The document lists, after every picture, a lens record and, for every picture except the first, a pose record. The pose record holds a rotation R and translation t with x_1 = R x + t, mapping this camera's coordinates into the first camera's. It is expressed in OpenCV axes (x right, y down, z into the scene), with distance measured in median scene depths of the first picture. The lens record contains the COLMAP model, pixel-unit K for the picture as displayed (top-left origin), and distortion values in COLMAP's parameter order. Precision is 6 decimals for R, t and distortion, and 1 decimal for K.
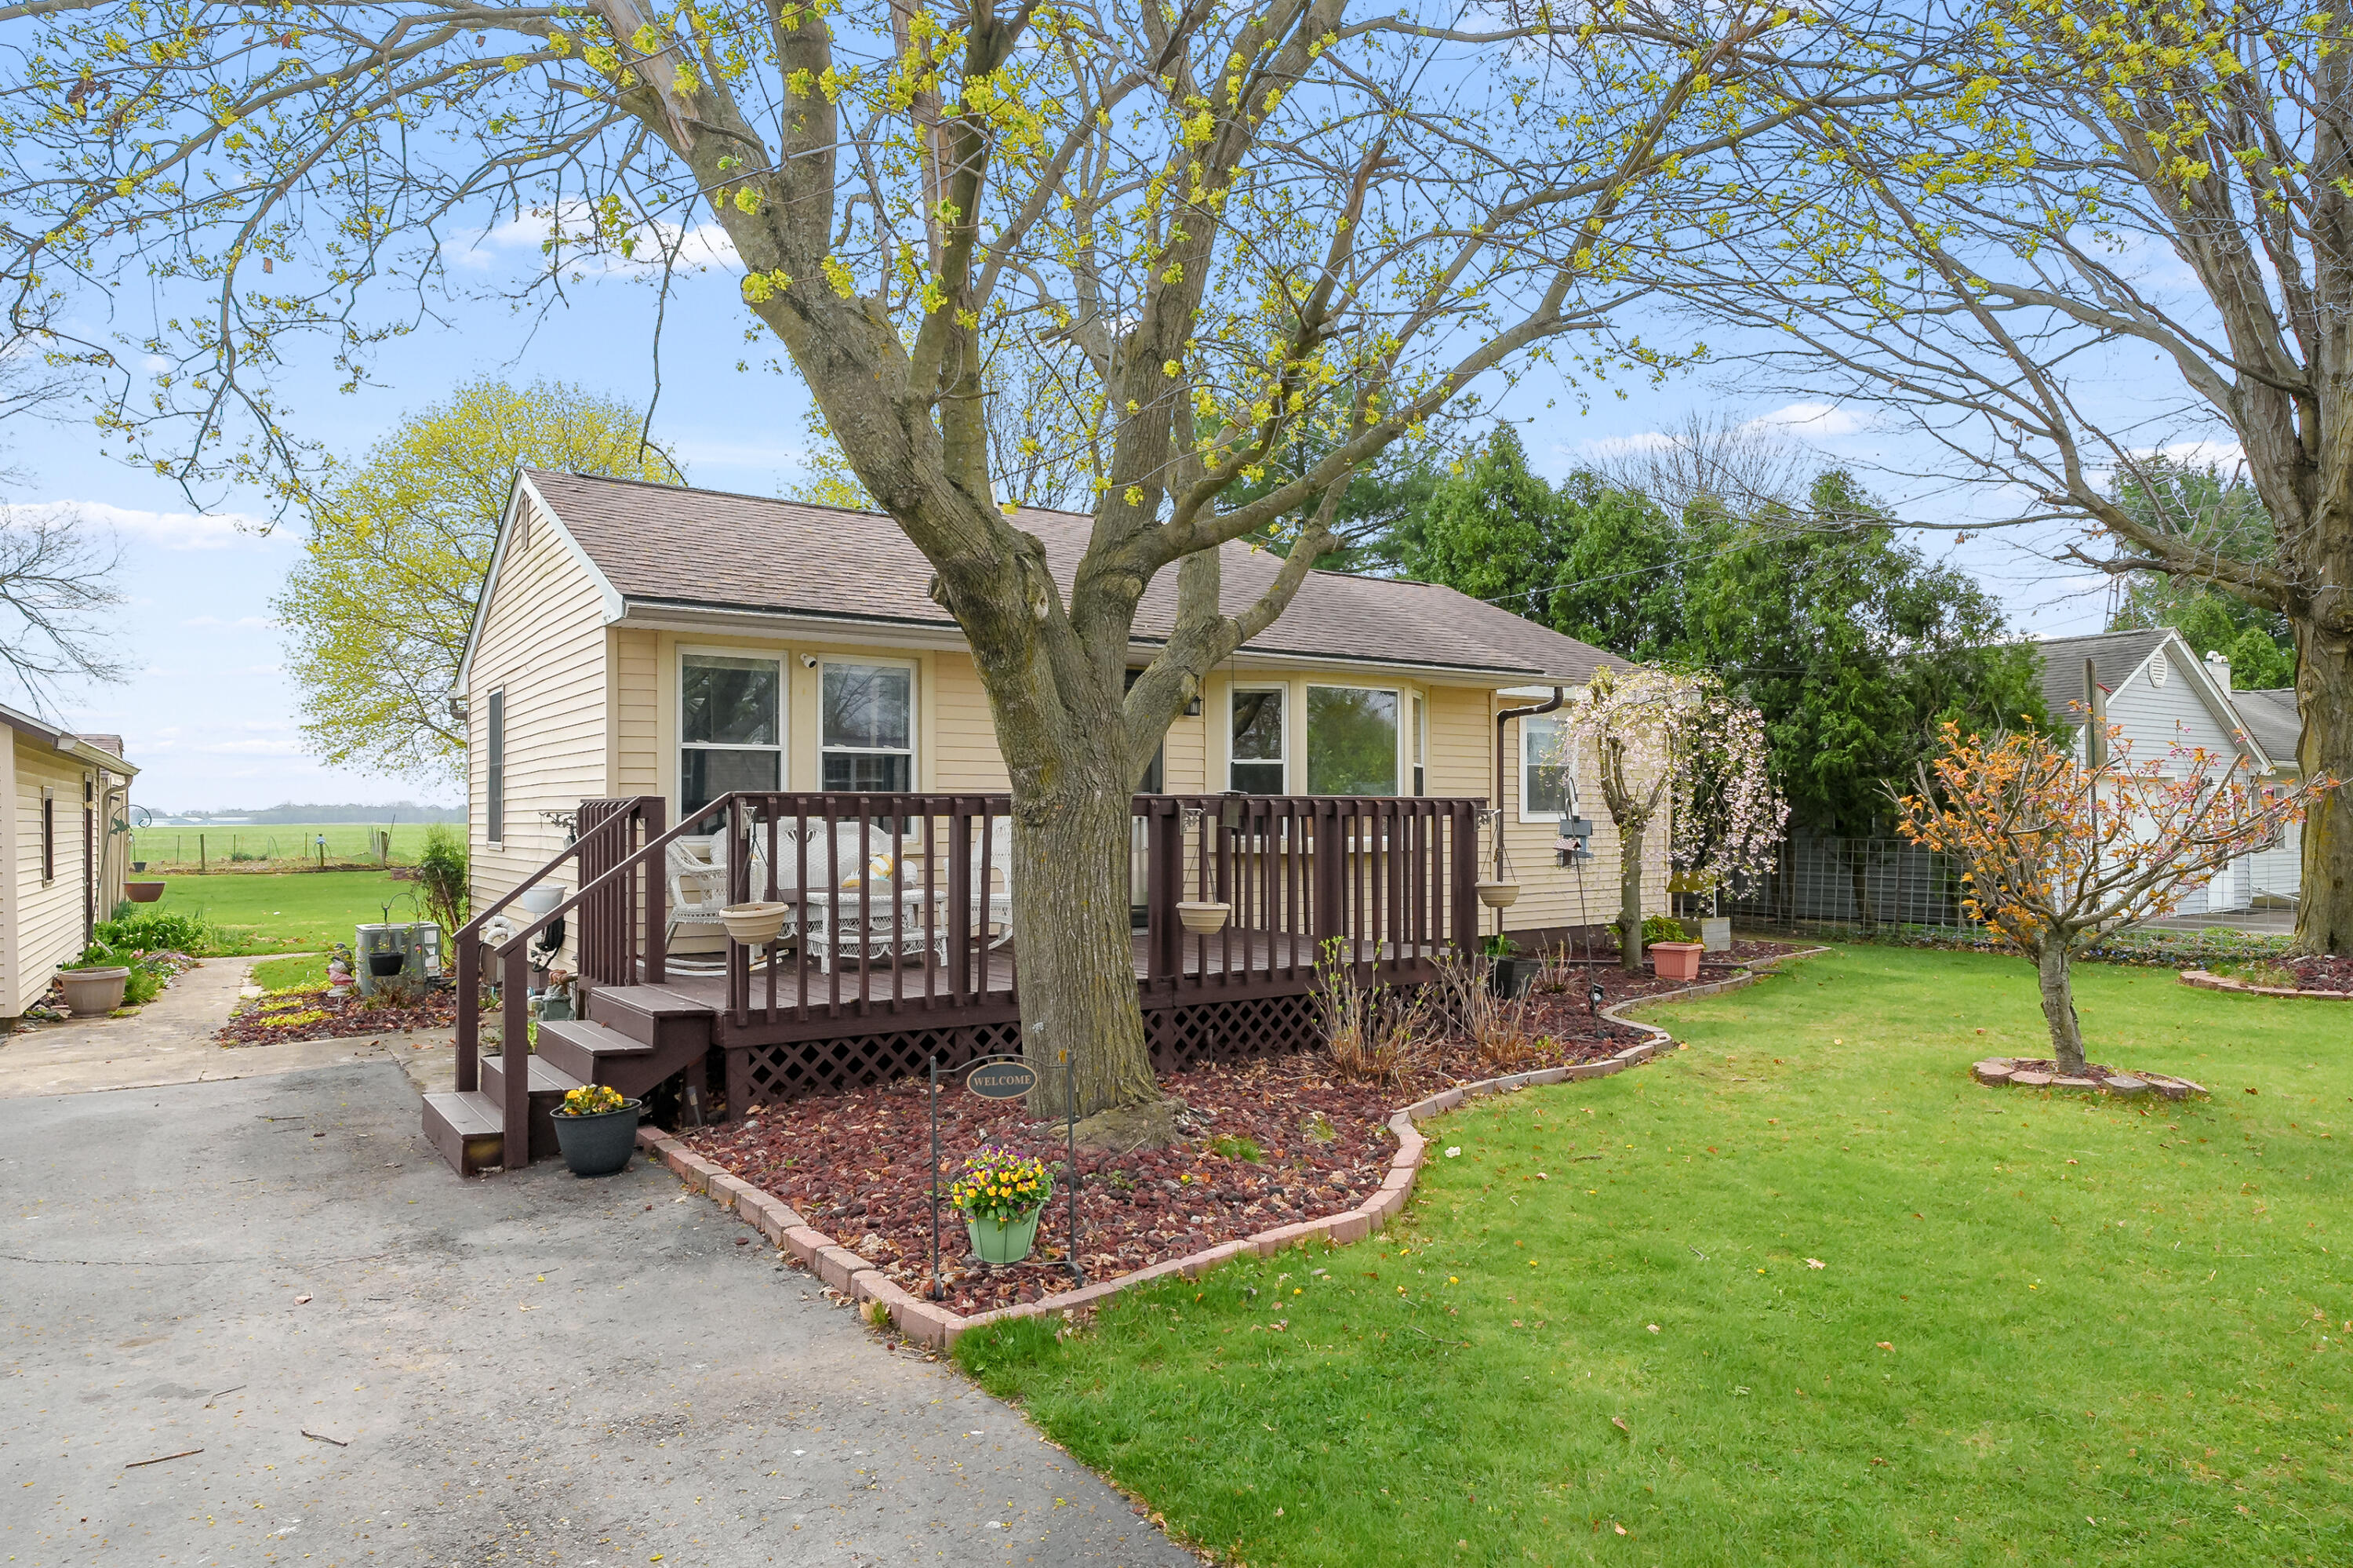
lens RADIAL K [[1384.1, 0, 1182.3], [0, 1384.1, 803.8], [0, 0, 1]] dist [-0.000794, 0.000916]
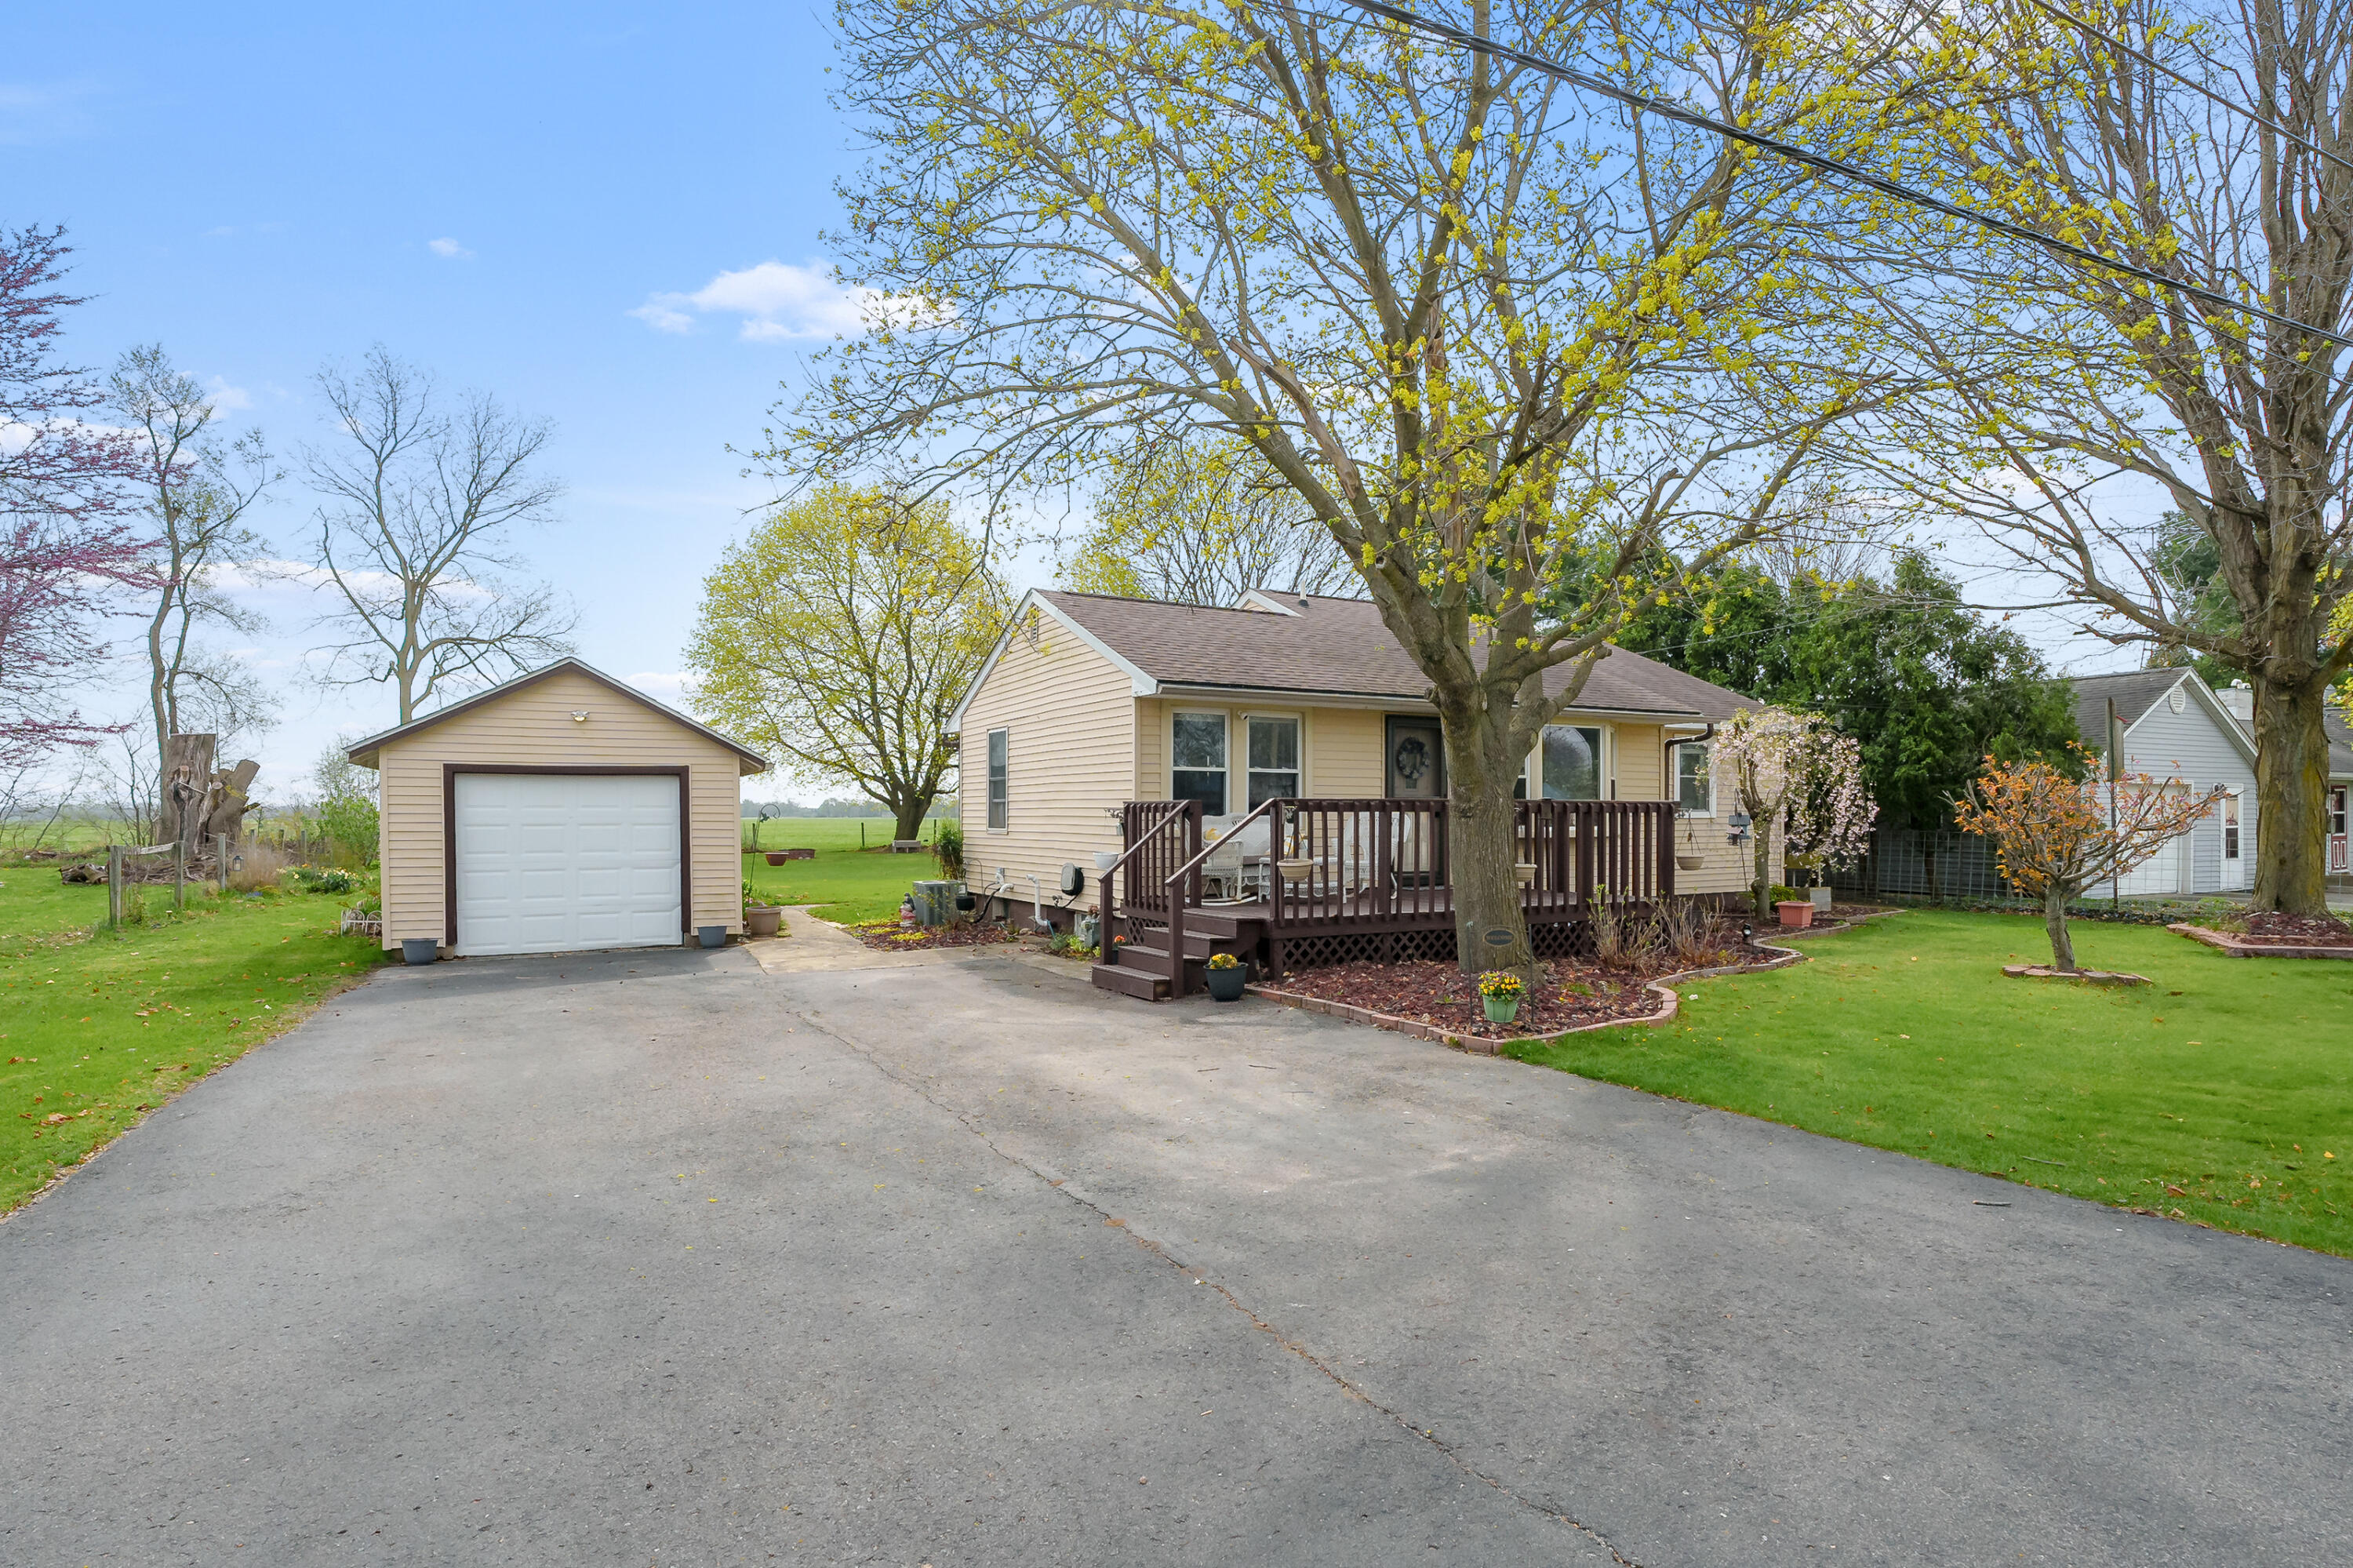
lens RADIAL K [[1201.4, 0, 1200.7], [0, 1201.4, 812.9], [0, 0, 1]] dist [-0.005145, 0.003937]
pose [[0.995766, 0.002226, -0.091896, -0.148639], [-0.001501, 0.999967, 0.007958, -0.000830], [0.091911, -0.007786, 0.995737, -0.306148]]
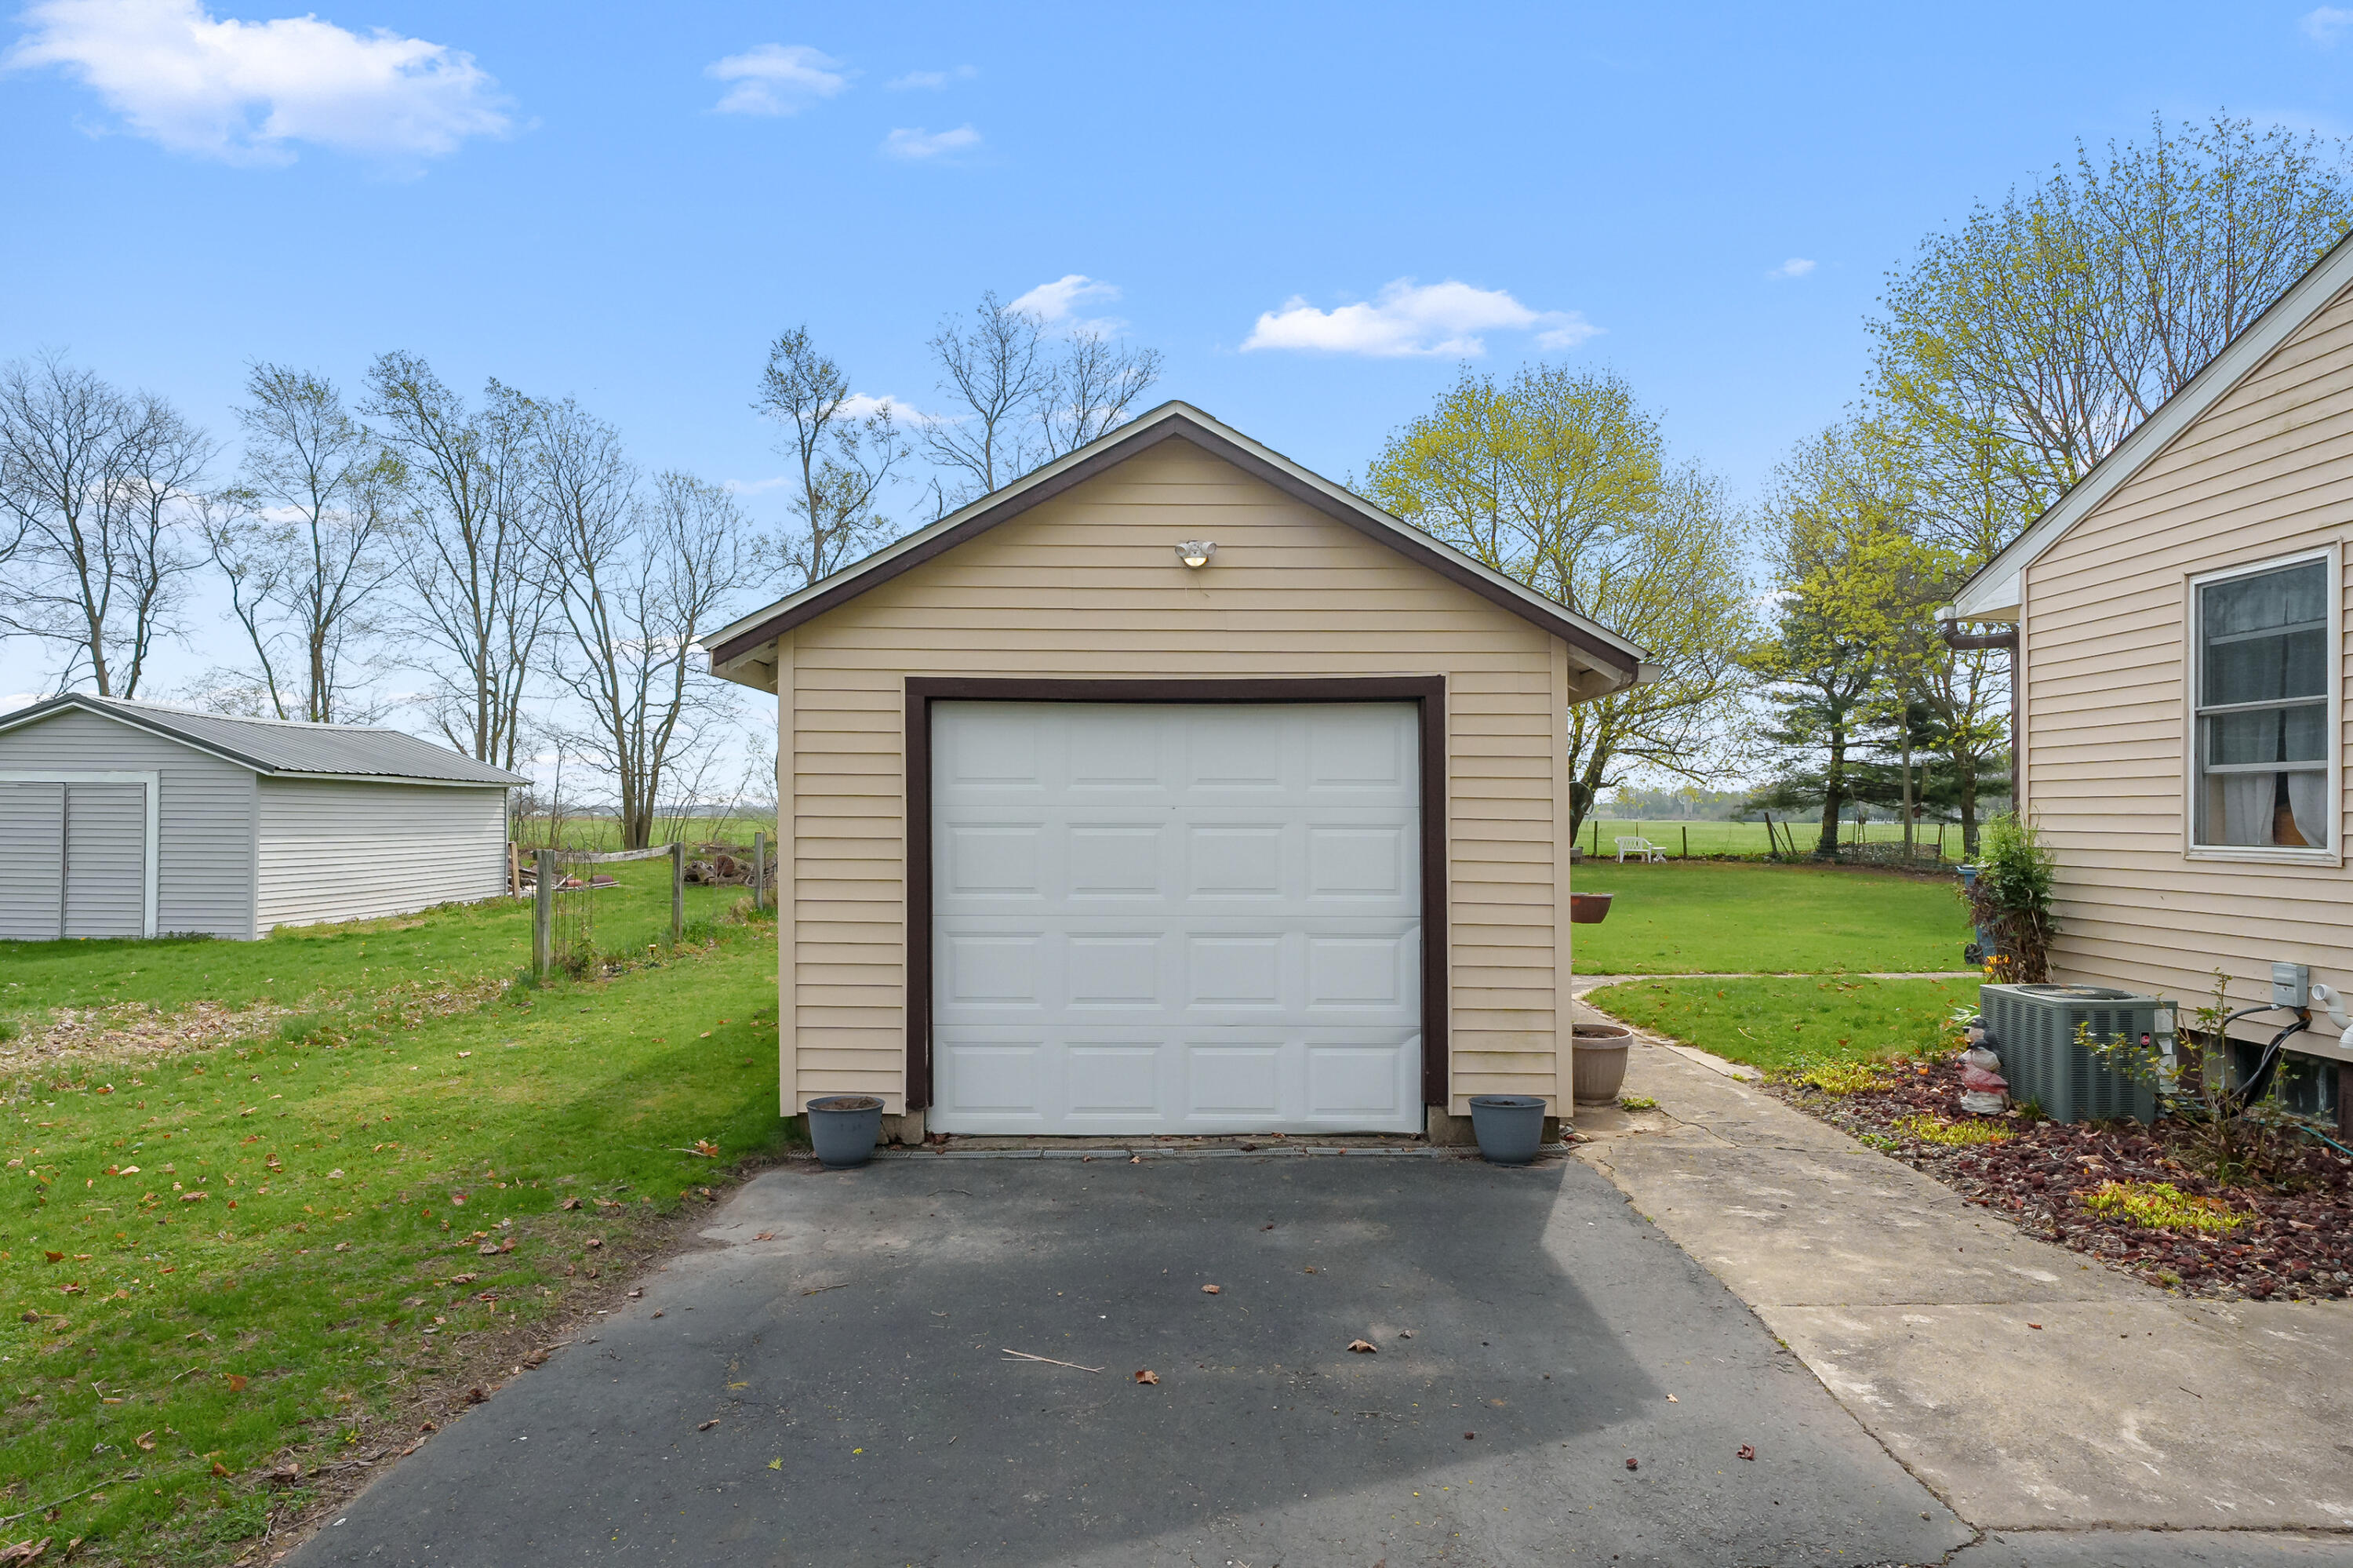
lens RADIAL K [[1260.9, 0, 1174.5], [0, 1260.9, 788.8], [0, 0, 1]] dist [-0.001564, -0.000911]
pose [[0.838745, -0.003778, -0.544511, -0.589760], [-0.003289, 0.999923, -0.012004, 0.012270], [0.544514, 0.011860, 0.838668, 0.374996]]
